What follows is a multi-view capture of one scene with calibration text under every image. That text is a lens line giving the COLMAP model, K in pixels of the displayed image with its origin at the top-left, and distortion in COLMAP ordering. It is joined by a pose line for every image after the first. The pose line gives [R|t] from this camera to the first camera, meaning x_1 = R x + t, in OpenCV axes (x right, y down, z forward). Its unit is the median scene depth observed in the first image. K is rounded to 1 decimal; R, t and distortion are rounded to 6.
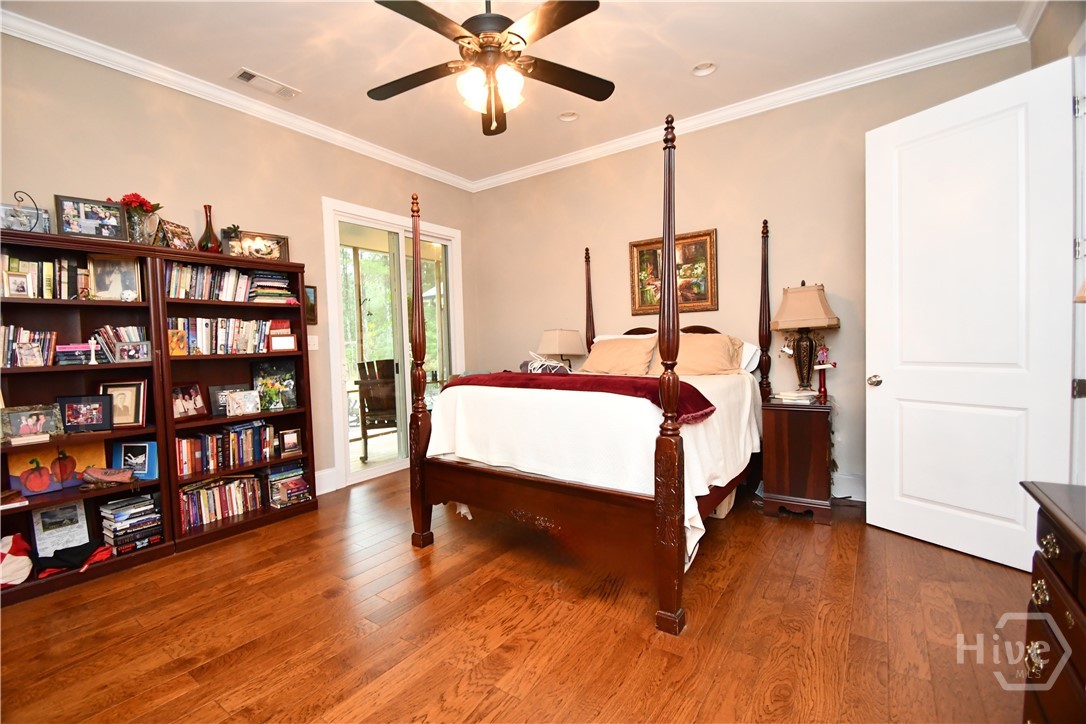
lens RADIAL K [[475.4, 0, 532.4], [0, 475.4, 359.7], [0, 0, 1]] dist [0.018541, -0.020819]
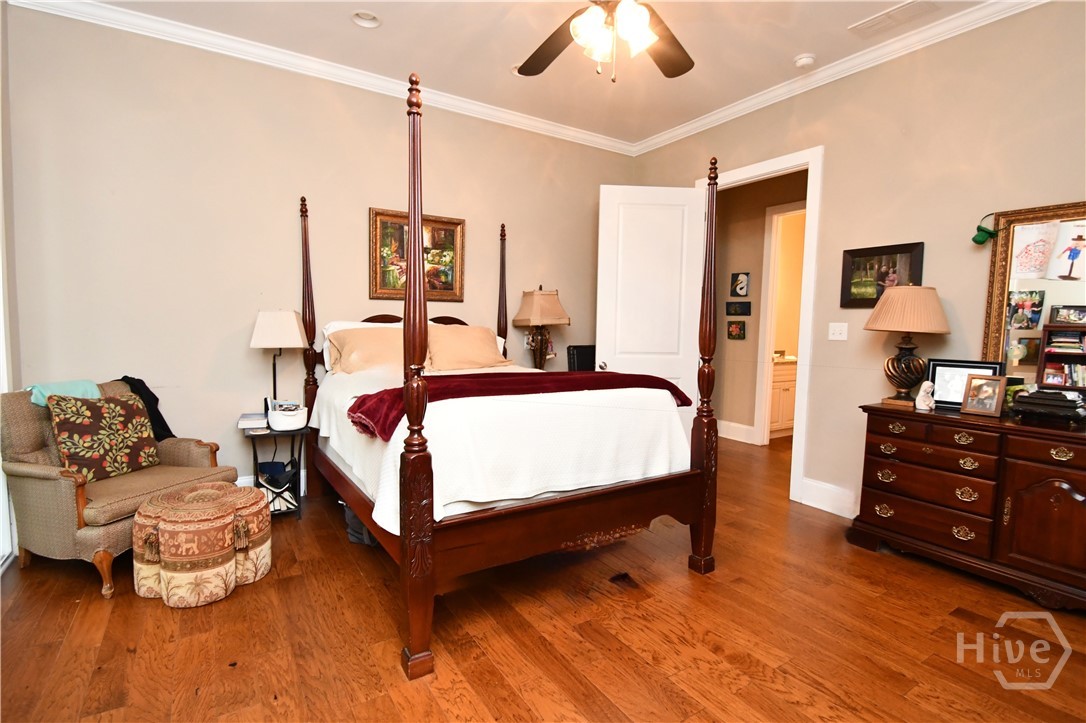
lens RADIAL K [[515.9, 0, 545.4], [0, 515.9, 354.7], [0, 0, 1]] dist [-0.005276, -0.000734]
pose [[0.374868, -0.019381, 0.926876, -0.530573], [0.006745, 0.999812, 0.018178, -0.012270], [-0.927054, -0.000563, 0.374928, 0.425072]]
